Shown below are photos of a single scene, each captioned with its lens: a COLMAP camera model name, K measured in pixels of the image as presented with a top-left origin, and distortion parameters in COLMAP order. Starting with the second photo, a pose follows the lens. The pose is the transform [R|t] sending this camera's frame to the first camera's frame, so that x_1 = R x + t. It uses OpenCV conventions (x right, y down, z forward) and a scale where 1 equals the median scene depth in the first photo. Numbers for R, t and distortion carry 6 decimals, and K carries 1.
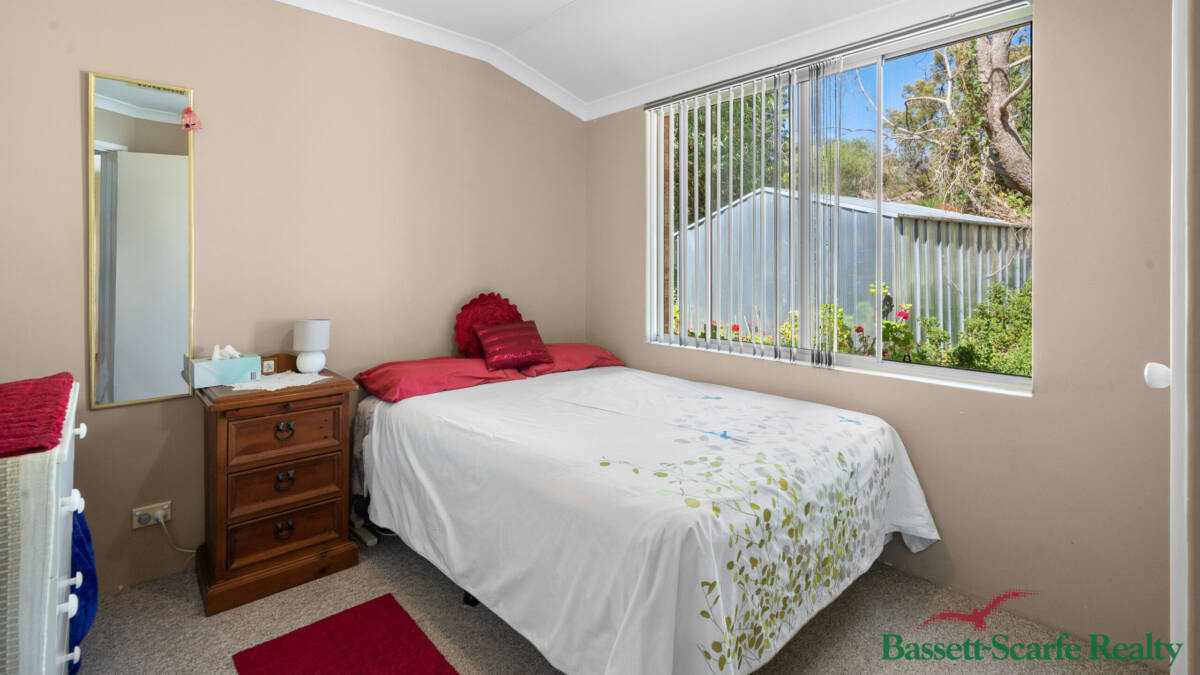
lens RADIAL K [[551.4, 0, 599.2], [0, 551.4, 273.2], [0, 0, 1]] dist [0.001986, 0.000241]
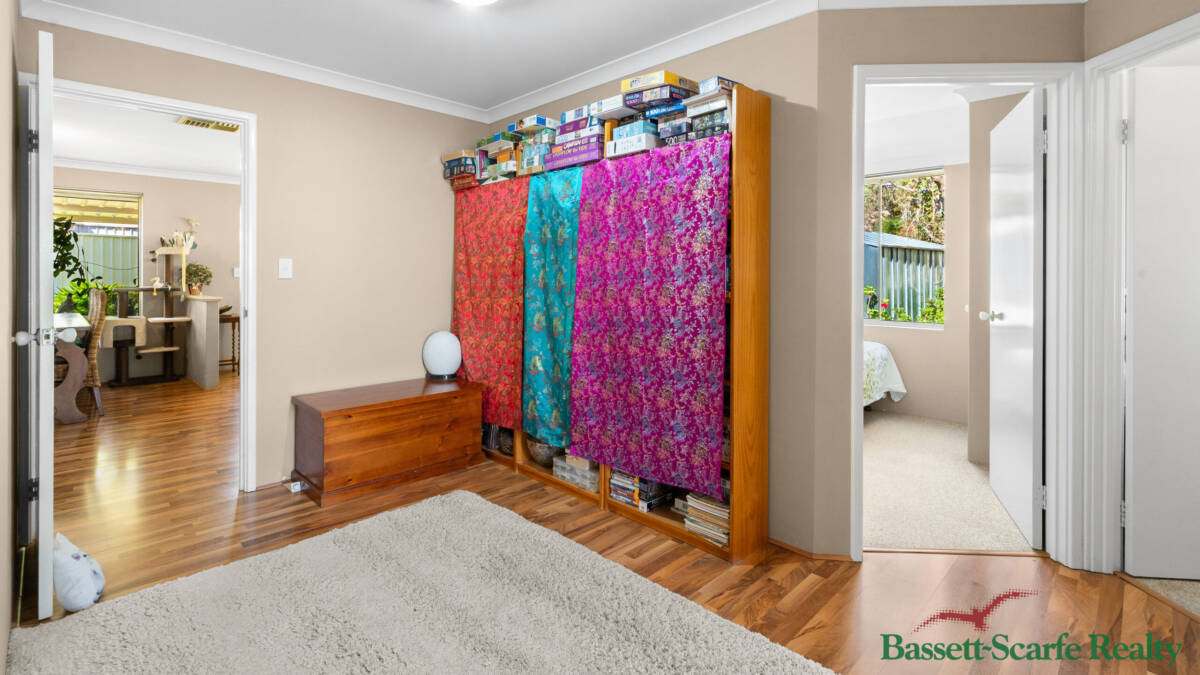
lens RADIAL K [[551.4, 0, 599.2], [0, 551.4, 273.2], [0, 0, 1]] dist [0.001986, 0.000241]
pose [[0.998929, 0.005767, 0.045909, -0.346721], [-0.004530, 0.999625, -0.027007, 0.025237], [-0.046048, 0.026770, 0.998580, -0.561298]]
